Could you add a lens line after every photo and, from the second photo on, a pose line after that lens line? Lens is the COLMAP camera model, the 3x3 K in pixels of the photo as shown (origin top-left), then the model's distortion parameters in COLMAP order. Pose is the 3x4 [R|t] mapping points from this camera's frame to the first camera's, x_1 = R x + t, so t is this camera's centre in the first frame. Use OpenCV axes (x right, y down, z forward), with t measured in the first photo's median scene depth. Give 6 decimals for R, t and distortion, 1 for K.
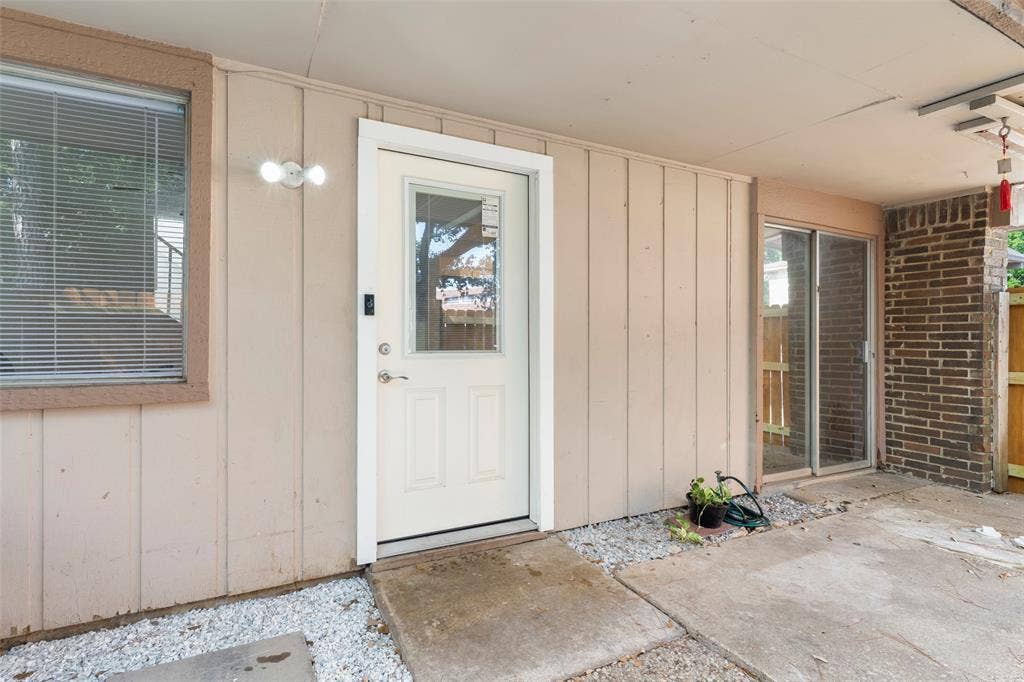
lens RADIAL K [[482.3, 0, 511.2], [0, 482.3, 349.2], [0, 0, 1]] dist [0.001544, 0.000169]
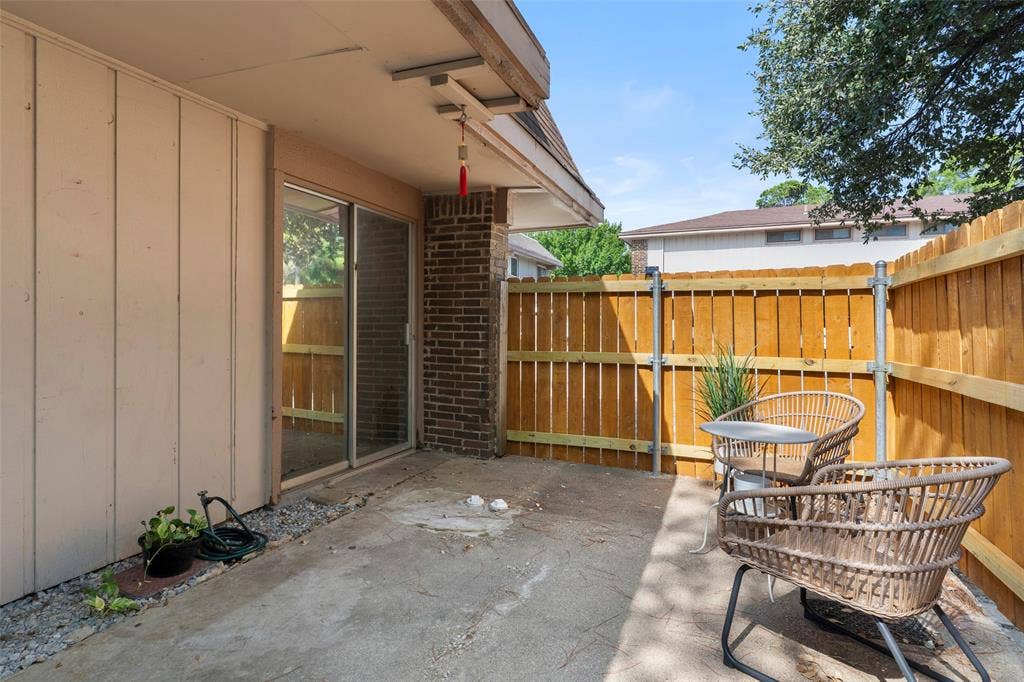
lens RADIAL K [[495.1, 0, 504.8], [0, 495.1, 340.4], [0, 0, 1]] dist [0.000920, -0.000465]
pose [[0.778437, -0.015432, 0.627533, 0.278919], [0.004145, 0.999802, 0.019445, -0.000614], [-0.627709, -0.012536, 0.778347, 0.080982]]
